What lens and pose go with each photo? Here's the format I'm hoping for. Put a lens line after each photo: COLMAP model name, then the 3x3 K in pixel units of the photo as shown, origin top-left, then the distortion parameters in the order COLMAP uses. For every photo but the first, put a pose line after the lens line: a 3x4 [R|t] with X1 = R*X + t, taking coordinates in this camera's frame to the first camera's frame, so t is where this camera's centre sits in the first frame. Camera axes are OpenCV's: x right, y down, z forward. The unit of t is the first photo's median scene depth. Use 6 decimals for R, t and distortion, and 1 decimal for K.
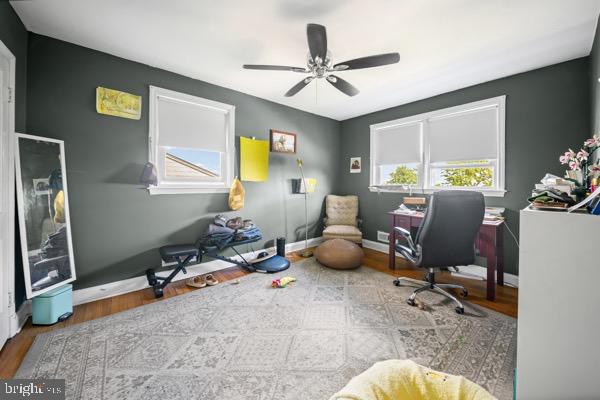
lens RADIAL K [[215.8, 0, 305.2], [0, 215.8, 185.4], [0, 0, 1]] dist [0.001969, -0.000234]
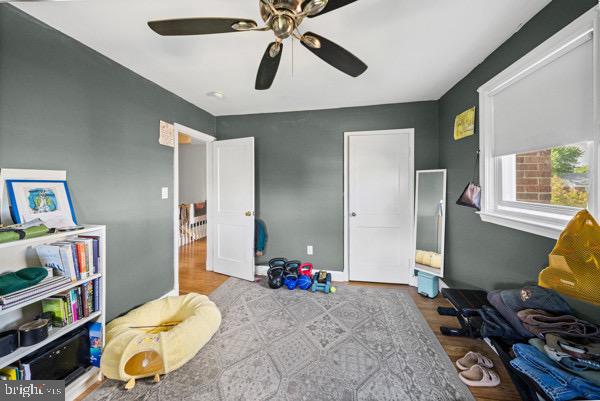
lens RADIAL K [[215.8, 0, 304.6], [0, 215.8, 185.8], [0, 0, 1]] dist [0.001969, -0.000234]
pose [[-0.767823, -0.006038, -0.640633, 0.297663], [-0.011044, 0.999932, 0.003812, -0.079092], [0.640567, 0.010002, -0.767837, 1.128848]]
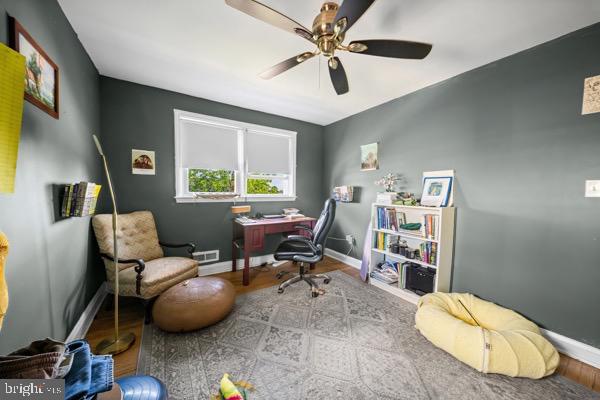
lens RADIAL K [[215.8, 0, 295.3], [0, 215.8, 199.5], [0, 0, 1]] dist [0.001969, -0.000234]
pose [[0.141525, -0.054015, 0.988460, -0.537990], [-0.004772, 0.998461, 0.055245, -0.037043], [-0.989923, -0.012535, 0.141049, 0.762305]]
